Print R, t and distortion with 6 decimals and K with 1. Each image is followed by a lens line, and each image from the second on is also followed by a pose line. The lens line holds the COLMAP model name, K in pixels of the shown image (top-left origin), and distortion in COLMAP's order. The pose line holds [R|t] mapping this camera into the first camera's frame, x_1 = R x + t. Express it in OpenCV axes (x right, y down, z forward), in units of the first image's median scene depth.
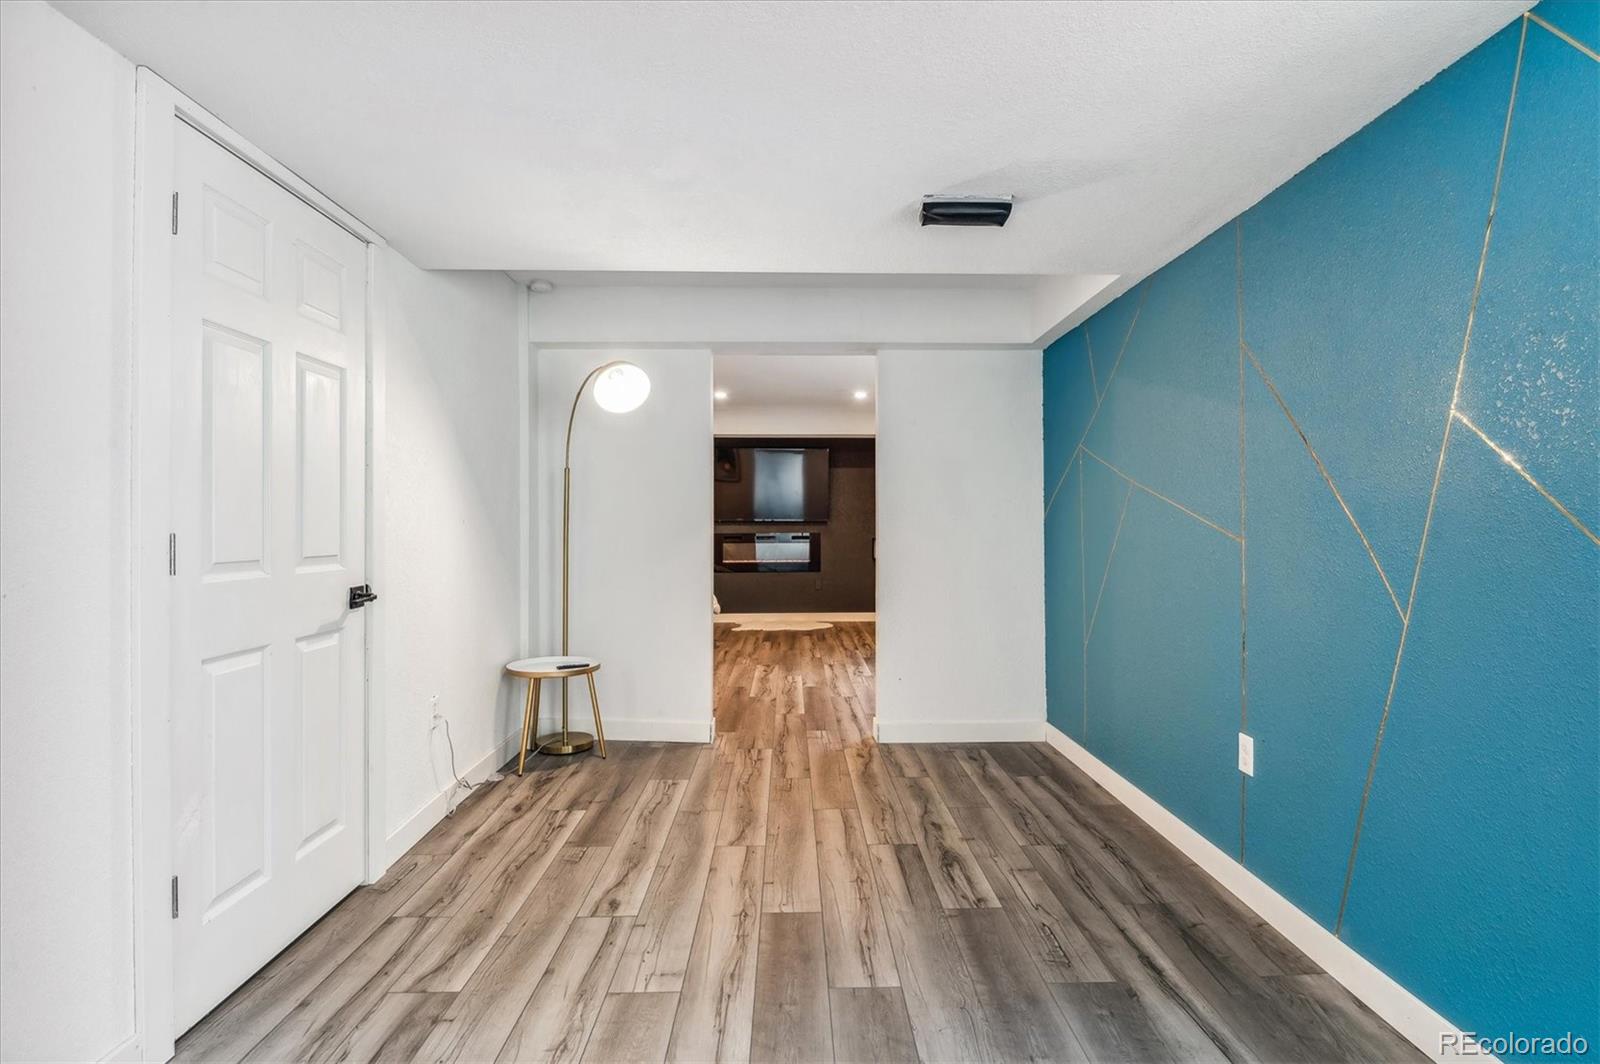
lens RADIAL K [[795.6, 0, 799.5], [0, 795.6, 519.9], [0, 0, 1]] dist [0.003919, -0.002277]
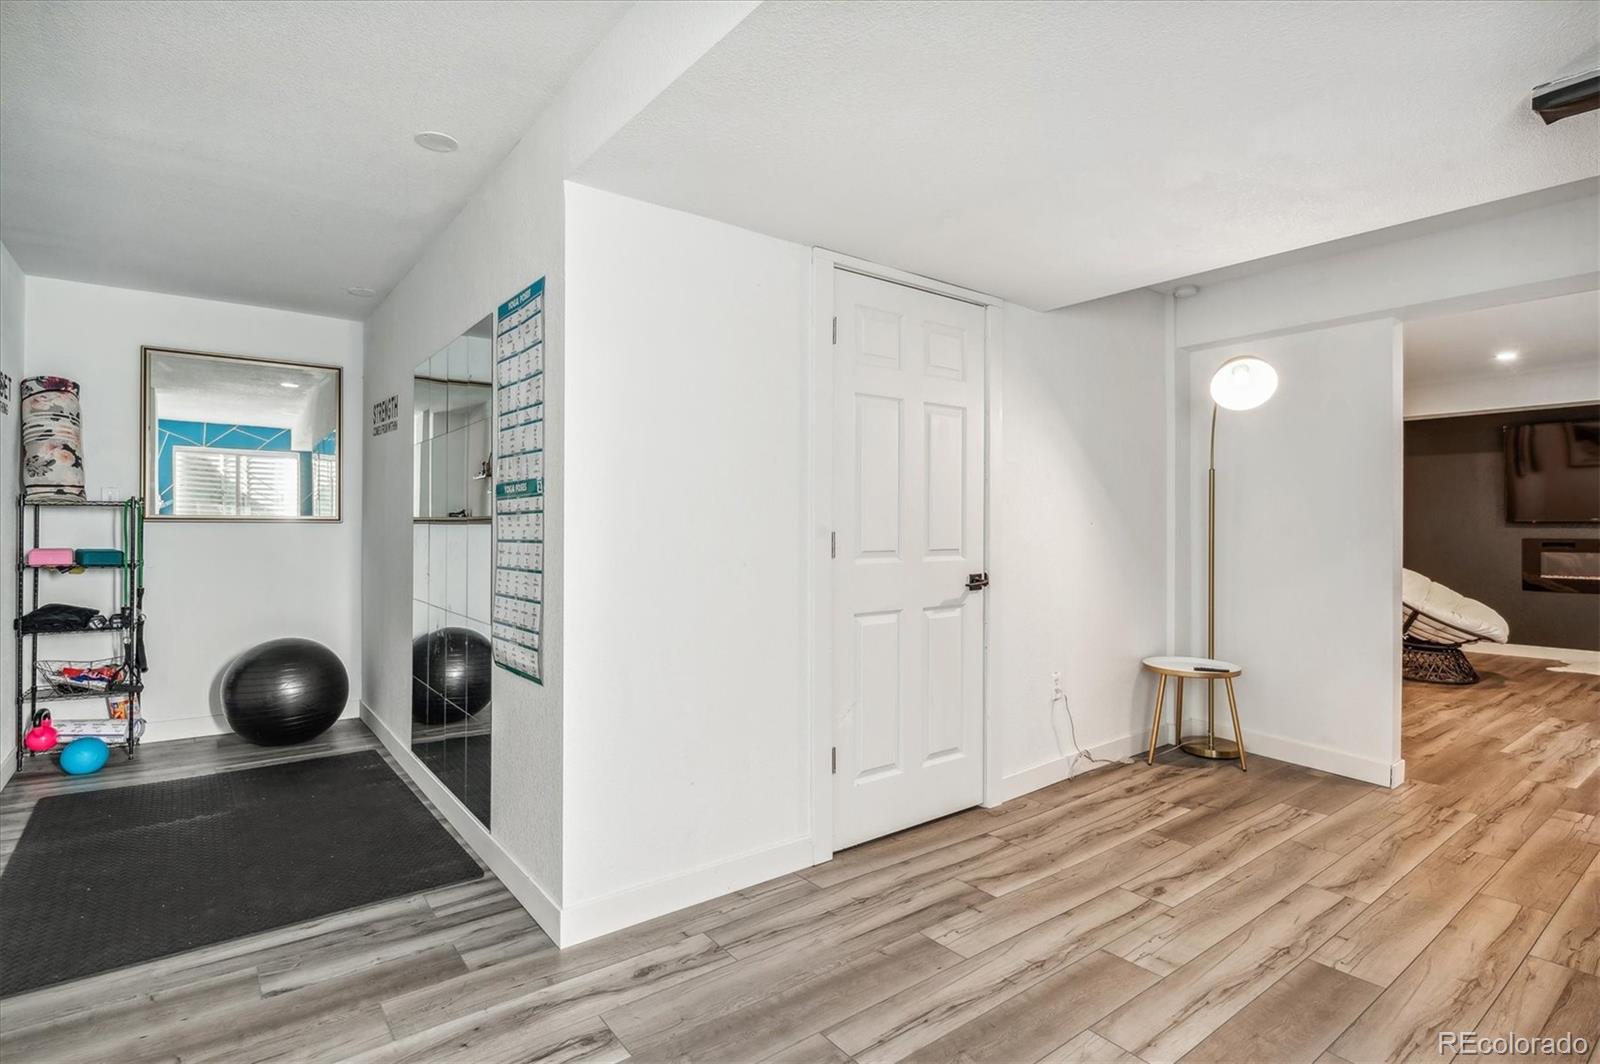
lens RADIAL K [[795.6, 0, 799.5], [0, 795.6, 519.9], [0, 0, 1]] dist [0.003919, -0.002277]
pose [[0.594194, -0.002220, -0.804319, 0.278126], [0.001839, 0.999997, -0.001401, -0.002580], [0.804319, -0.000646, 0.594197, 0.000313]]
